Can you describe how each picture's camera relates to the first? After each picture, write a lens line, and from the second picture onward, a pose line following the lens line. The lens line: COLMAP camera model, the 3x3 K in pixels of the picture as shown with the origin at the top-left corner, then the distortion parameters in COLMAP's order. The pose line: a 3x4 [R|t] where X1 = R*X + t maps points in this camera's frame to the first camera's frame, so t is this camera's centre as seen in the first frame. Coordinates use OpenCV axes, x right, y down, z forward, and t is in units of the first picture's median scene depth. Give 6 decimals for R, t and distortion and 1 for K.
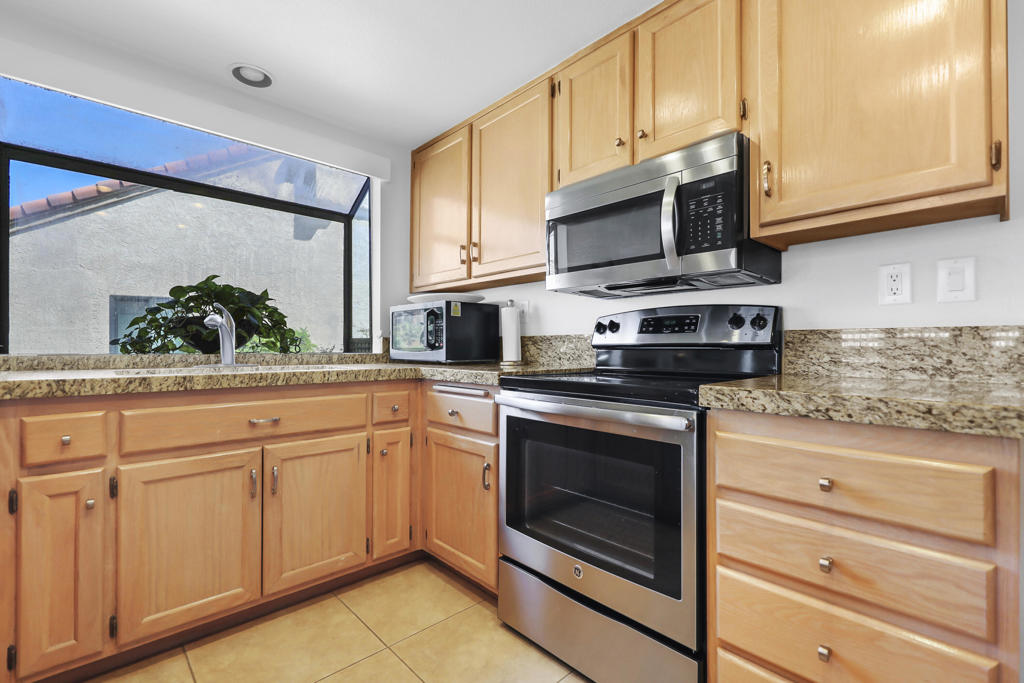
lens RADIAL K [[447.9, 0, 515.3], [0, 447.9, 337.8], [0, 0, 1]] dist [-0.016566, 0.000002]
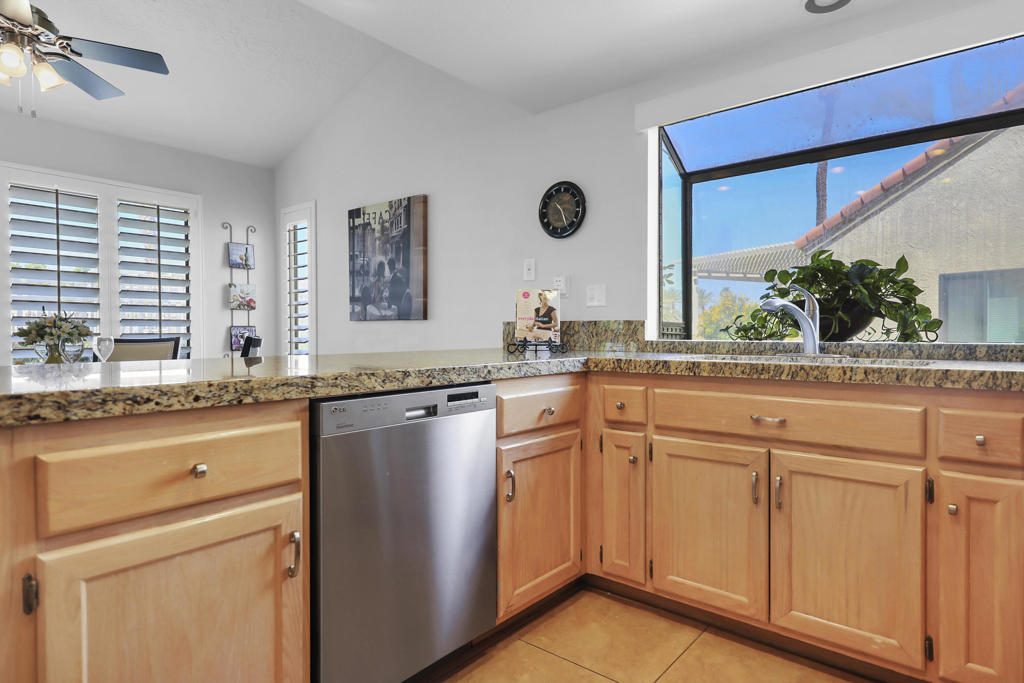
lens RADIAL K [[540.7, 0, 511.5], [0, 540.7, 337.9], [0, 0, 1]] dist [0.001713, -0.000757]
pose [[0.125511, 0.005051, -0.992079, 0.415501], [0.021344, 0.999742, 0.007790, 0.010724], [0.991863, -0.022153, 0.125370, 0.387520]]
